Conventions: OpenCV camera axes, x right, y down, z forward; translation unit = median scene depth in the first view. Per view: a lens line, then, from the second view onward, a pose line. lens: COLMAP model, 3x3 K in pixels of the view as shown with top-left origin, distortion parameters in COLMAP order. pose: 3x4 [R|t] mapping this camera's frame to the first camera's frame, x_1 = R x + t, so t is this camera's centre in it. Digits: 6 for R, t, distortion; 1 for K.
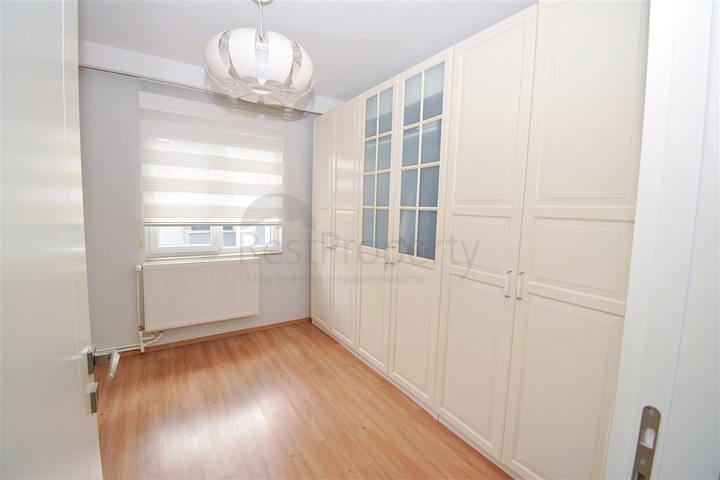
lens RADIAL K [[314.6, 0, 359.4], [0, 314.6, 238.1], [0, 0, 1]] dist [0.001491, -0.020333]
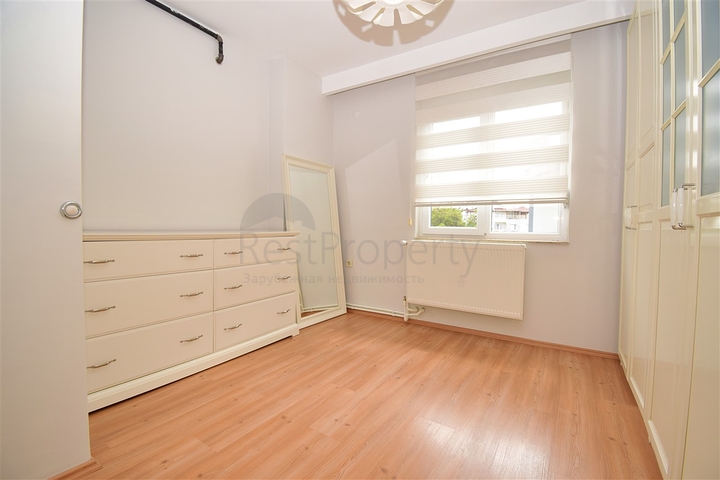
lens RADIAL K [[314.6, 0, 359.4], [0, 314.6, 238.1], [0, 0, 1]] dist [0.001491, -0.020333]
pose [[0.409865, 0.009380, -0.912098, 0.231058], [-0.092978, 0.995168, -0.031547, 0.120680], [0.907395, 0.097735, 0.408757, 0.359531]]
